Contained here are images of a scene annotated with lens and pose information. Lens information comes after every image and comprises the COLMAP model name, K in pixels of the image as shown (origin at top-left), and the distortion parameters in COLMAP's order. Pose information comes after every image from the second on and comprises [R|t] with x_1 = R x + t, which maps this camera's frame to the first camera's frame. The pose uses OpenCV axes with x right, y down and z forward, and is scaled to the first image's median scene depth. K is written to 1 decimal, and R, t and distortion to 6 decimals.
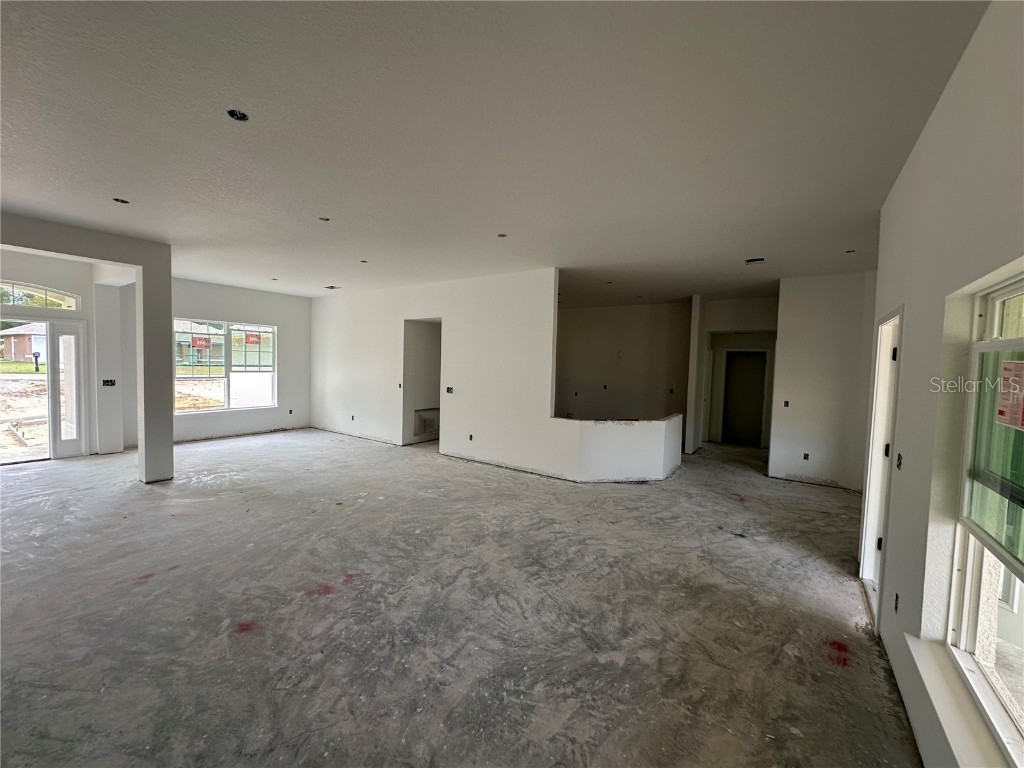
lens RADIAL K [[415.0, 0, 514.2], [0, 415.0, 387.0], [0, 0, 1]] dist [-0.002174, 0.000236]
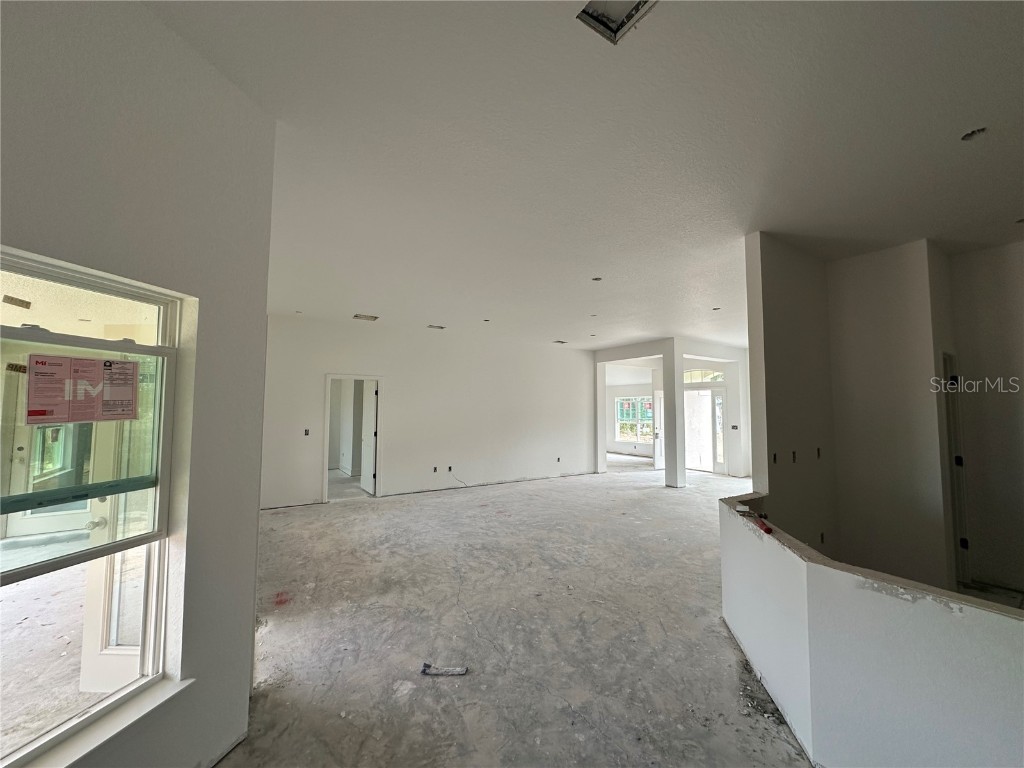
lens RADIAL K [[415.0, 0, 516.6], [0, 415.0, 382.1], [0, 0, 1]] dist [-0.002174, 0.000236]
pose [[-0.387190, -0.090505, -0.917547, 1.344430], [-0.068709, 0.995236, -0.069174, -0.029965], [0.919436, 0.036260, -0.391563, 1.657008]]
